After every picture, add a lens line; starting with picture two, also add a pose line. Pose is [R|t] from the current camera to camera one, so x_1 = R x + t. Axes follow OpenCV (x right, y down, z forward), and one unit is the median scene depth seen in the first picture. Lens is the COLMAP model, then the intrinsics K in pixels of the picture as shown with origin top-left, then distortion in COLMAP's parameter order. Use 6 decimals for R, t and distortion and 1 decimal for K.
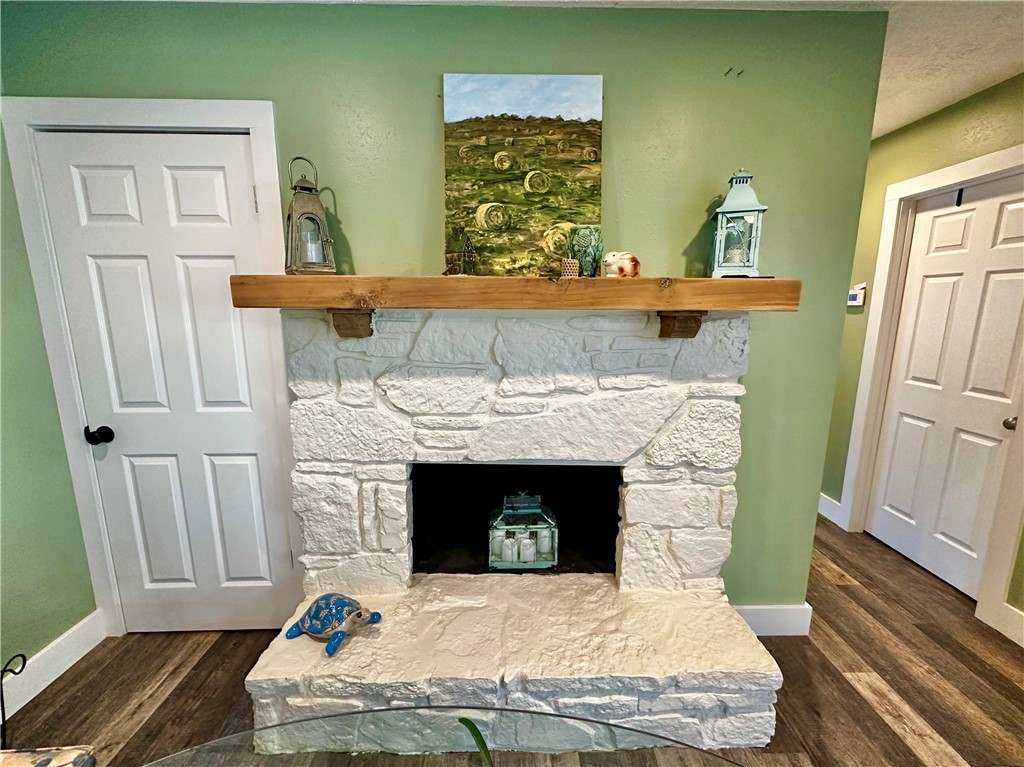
lens RADIAL K [[427.9, 0, 512.0], [0, 427.9, 383.5], [0, 0, 1]] dist [-0.003289, 0.000113]
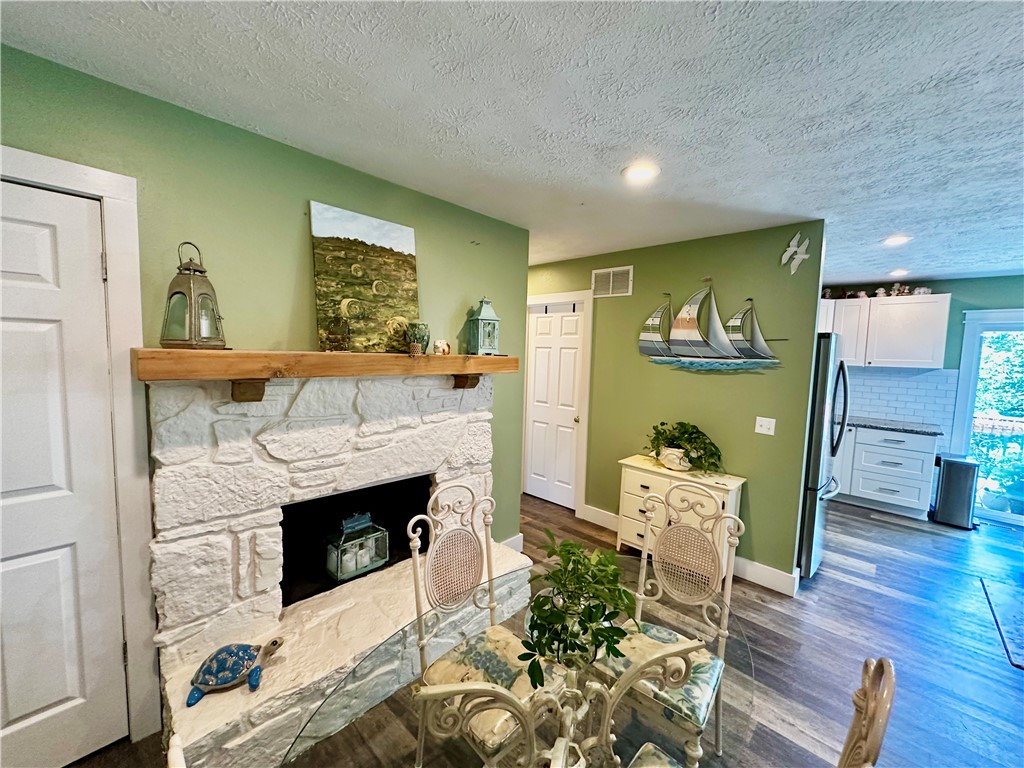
lens RADIAL K [[407.9, 0, 512.0], [0, 407.9, 384.0], [0, 0, 1]] dist [-0.002859, 0.000240]
pose [[0.698977, -0.040310, 0.714007, -0.612332], [0.101828, 0.993847, -0.043576, -0.032226], [-0.707857, 0.103165, 0.698781, -0.259735]]
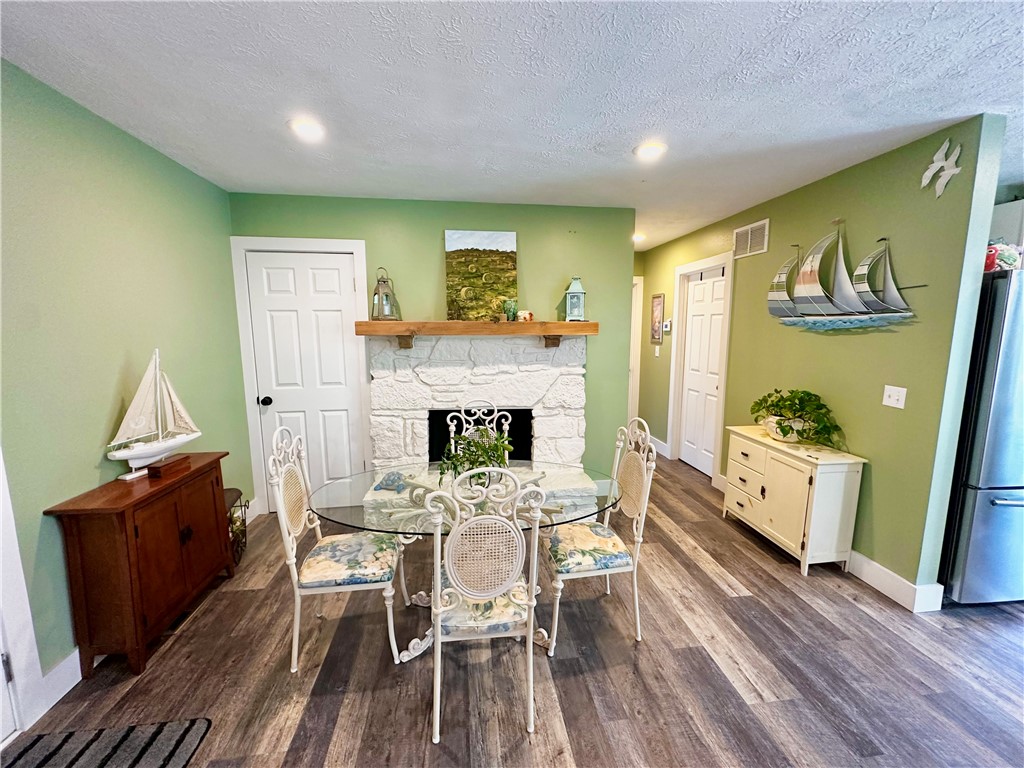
lens RADIAL K [[407.9, 0, 512.0], [0, 407.9, 384.0], [0, 0, 1]] dist [-0.002859, 0.000240]
pose [[0.993116, -0.021325, 0.115175, -0.070355], [0.026449, 0.998718, -0.043150, 0.164620], [-0.114107, 0.045899, 0.992408, -1.038391]]
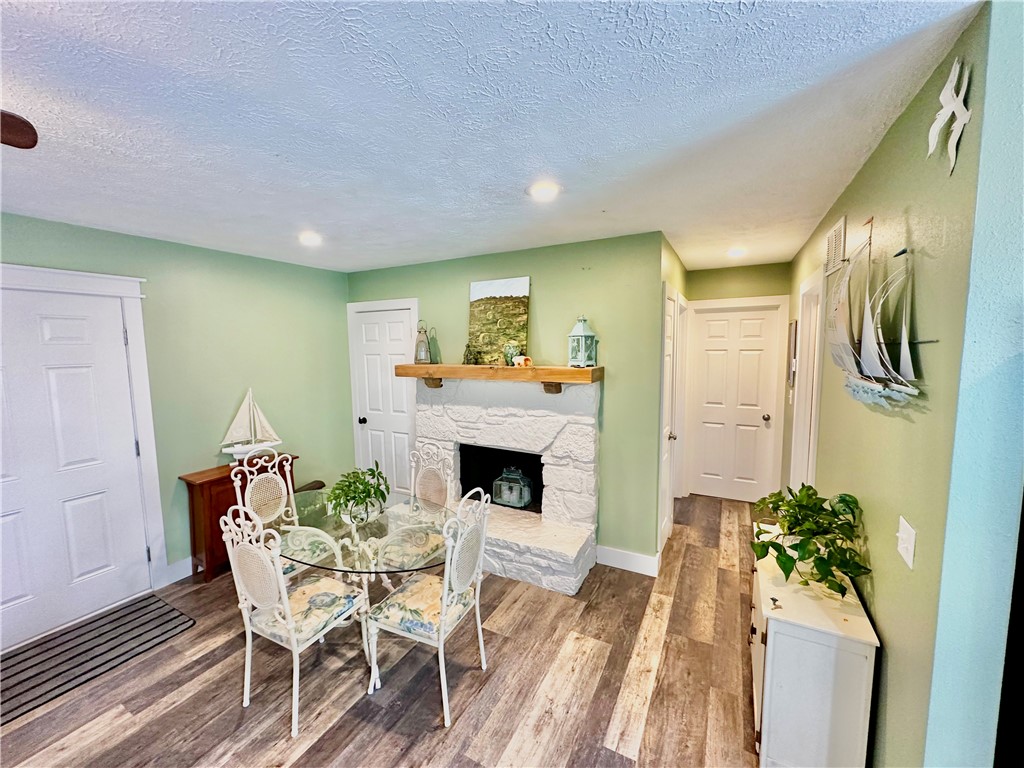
lens RADIAL K [[407.9, 0, 512.0], [0, 407.9, 384.0], [0, 0, 1]] dist [-0.002859, 0.000240]
pose [[0.873505, 0.031013, -0.485827, 1.131209], [-0.070015, 0.995597, -0.062331, -0.011698], [0.481755, 0.088461, 0.871830, -0.827007]]
